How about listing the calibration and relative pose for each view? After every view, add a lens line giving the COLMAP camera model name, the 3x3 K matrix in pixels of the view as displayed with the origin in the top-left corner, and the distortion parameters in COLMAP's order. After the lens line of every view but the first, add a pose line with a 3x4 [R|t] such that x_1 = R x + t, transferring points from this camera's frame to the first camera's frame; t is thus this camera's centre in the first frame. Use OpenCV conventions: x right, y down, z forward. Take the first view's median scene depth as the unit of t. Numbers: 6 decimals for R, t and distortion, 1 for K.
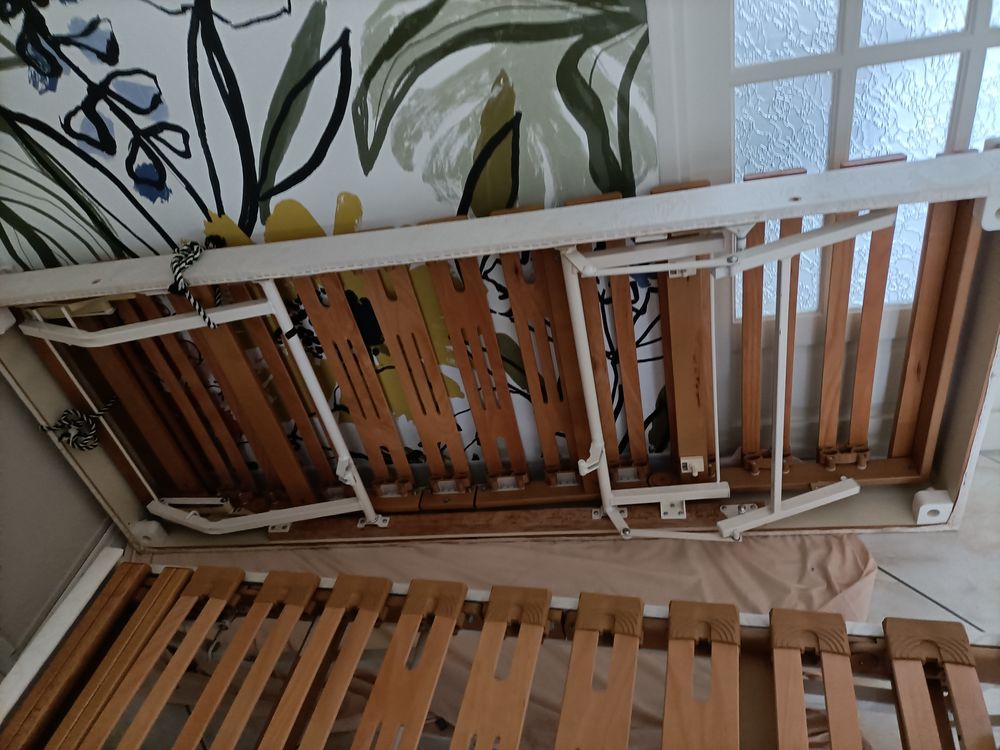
lens RADIAL K [[703.0, 0, 497.1], [0, 703.0, 399.7], [0, 0, 1]] dist [0.201442, -0.295357]
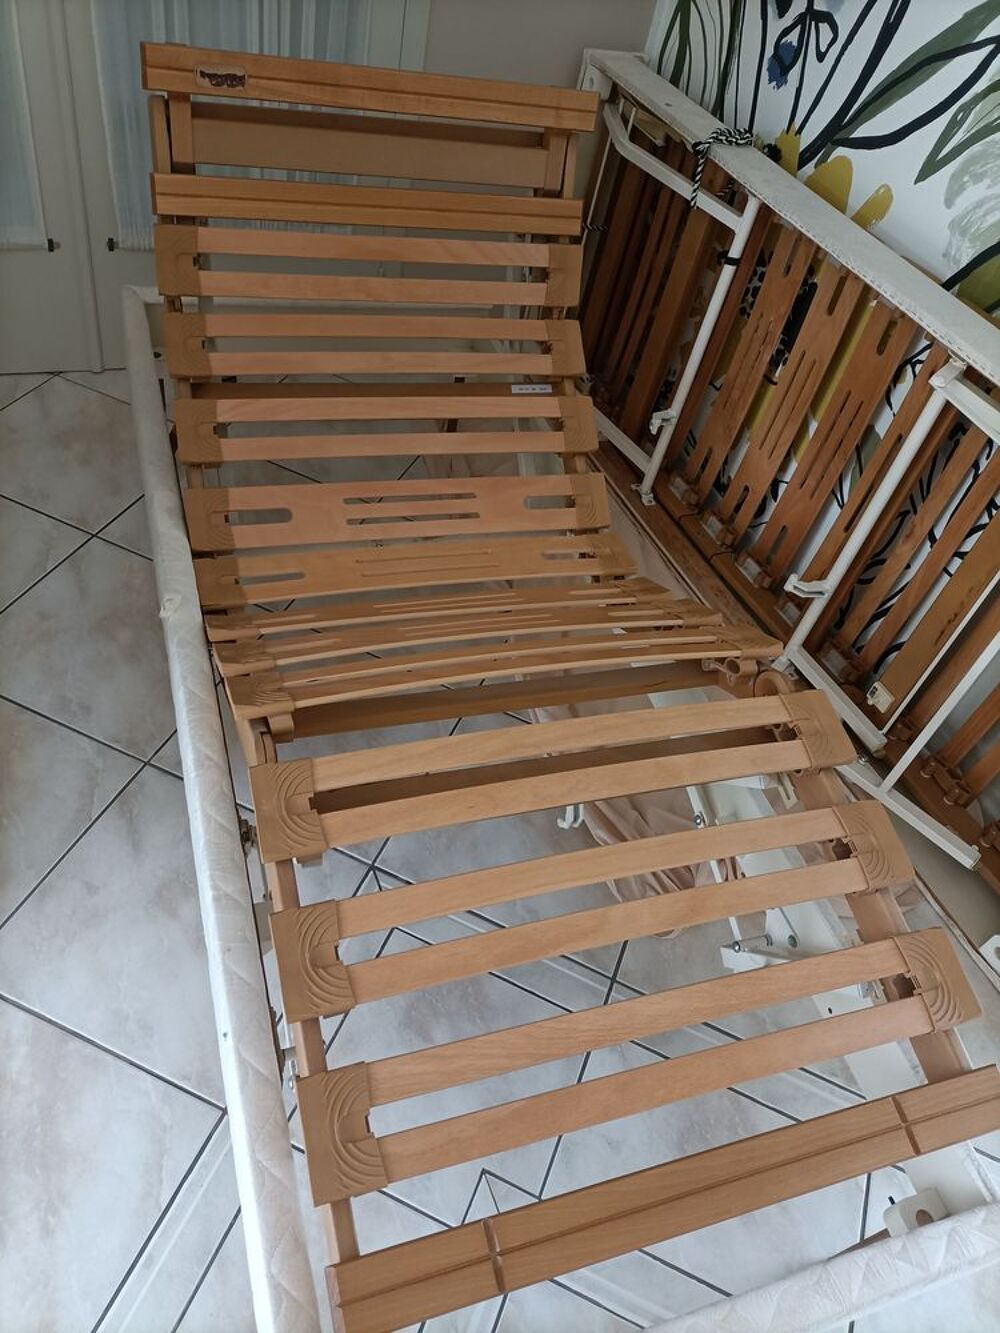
lens RADIAL K [[955.0, 0, 498.7], [0, 955.0, 678.7], [0, 0, 1]] dist [0.005536, 0.001965]
pose [[0.470846, 0.807956, -0.354276, 0.486462], [-0.744583, 0.579328, 0.331625, 0.042363], [0.473180, 0.107644, 0.874364, -0.239066]]
